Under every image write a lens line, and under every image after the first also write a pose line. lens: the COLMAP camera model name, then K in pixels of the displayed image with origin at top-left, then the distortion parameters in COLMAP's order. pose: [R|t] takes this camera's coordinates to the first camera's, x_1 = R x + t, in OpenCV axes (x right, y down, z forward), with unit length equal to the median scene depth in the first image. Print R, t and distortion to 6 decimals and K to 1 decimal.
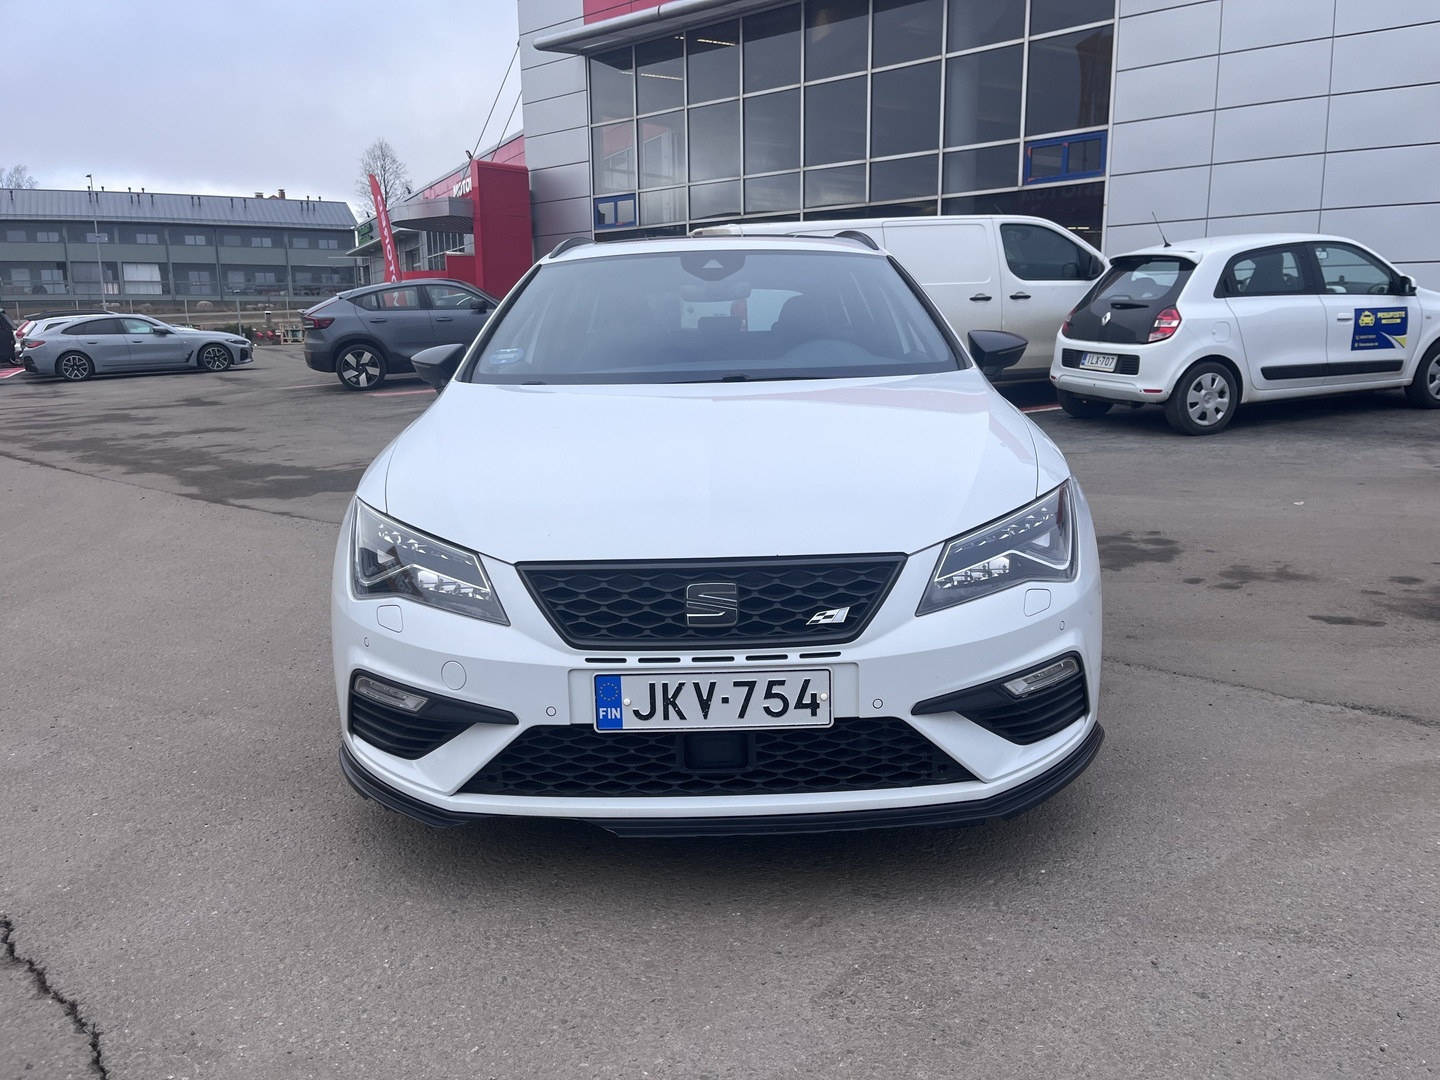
lens RADIAL K [[1077.7, 0, 720.0], [0, 1077.7, 540.0], [0, 0, 1]] dist [0.047694, -0.048339]
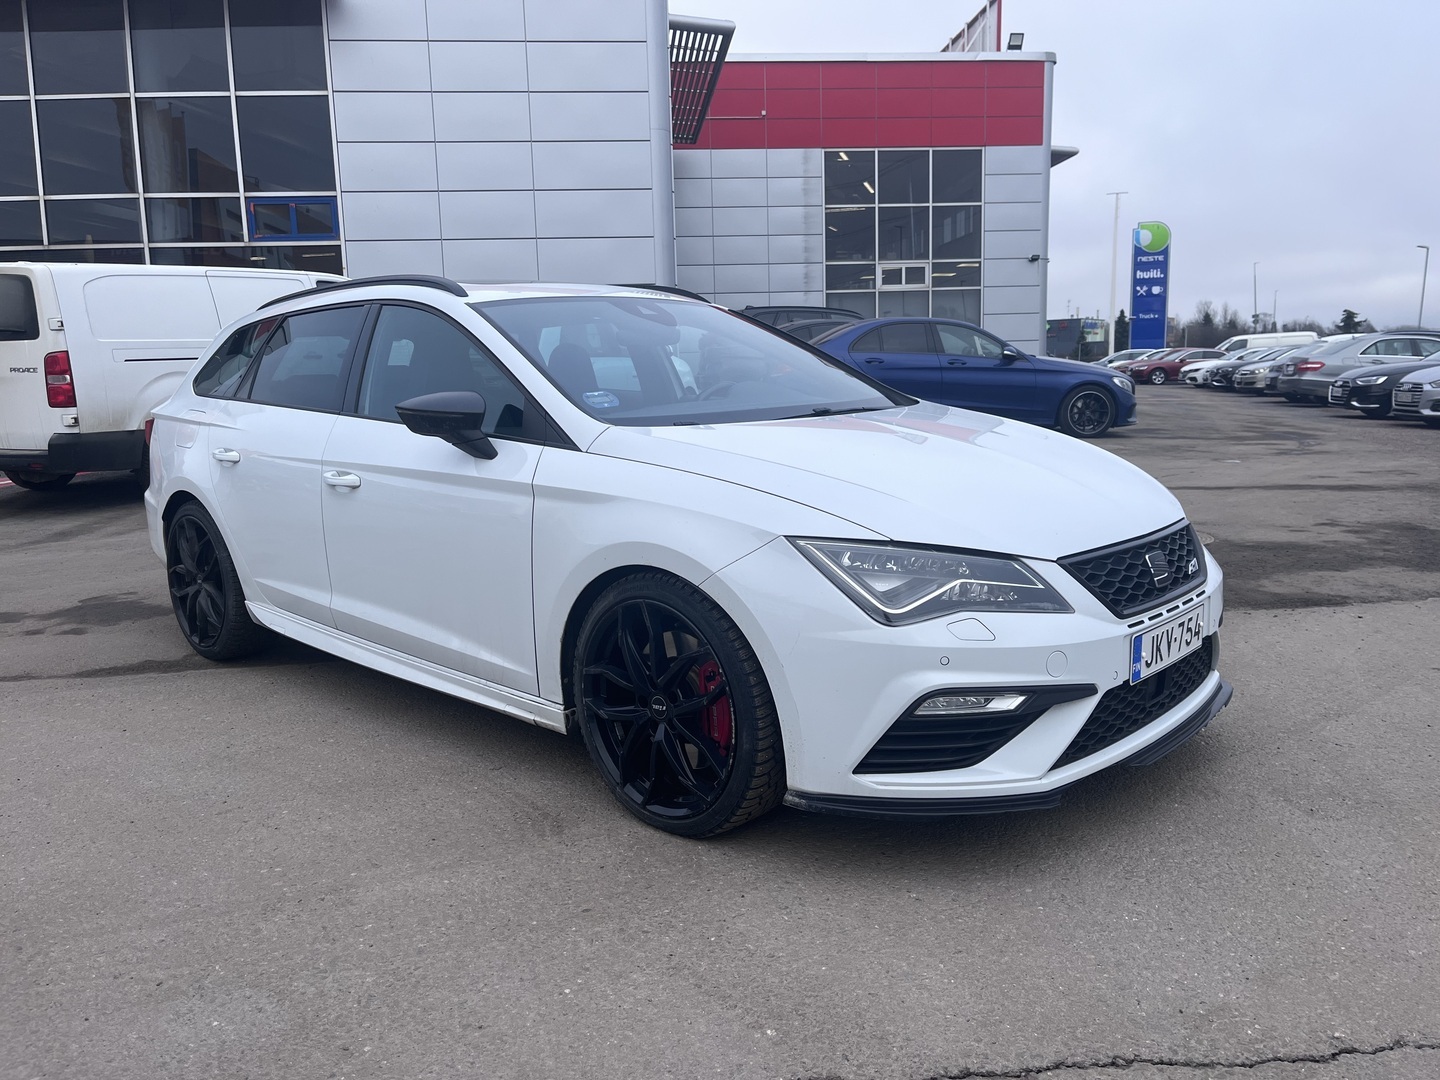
lens RADIAL K [[1077.7, 0, 720.0], [0, 1077.7, 540.0], [0, 0, 1]] dist [0.047694, -0.048339]
pose [[0.687485, -0.112846, 0.717377, -1.237401], [0.153499, 0.988114, 0.008331, -0.062801], [-0.709790, 0.104390, 0.696636, 0.439562]]
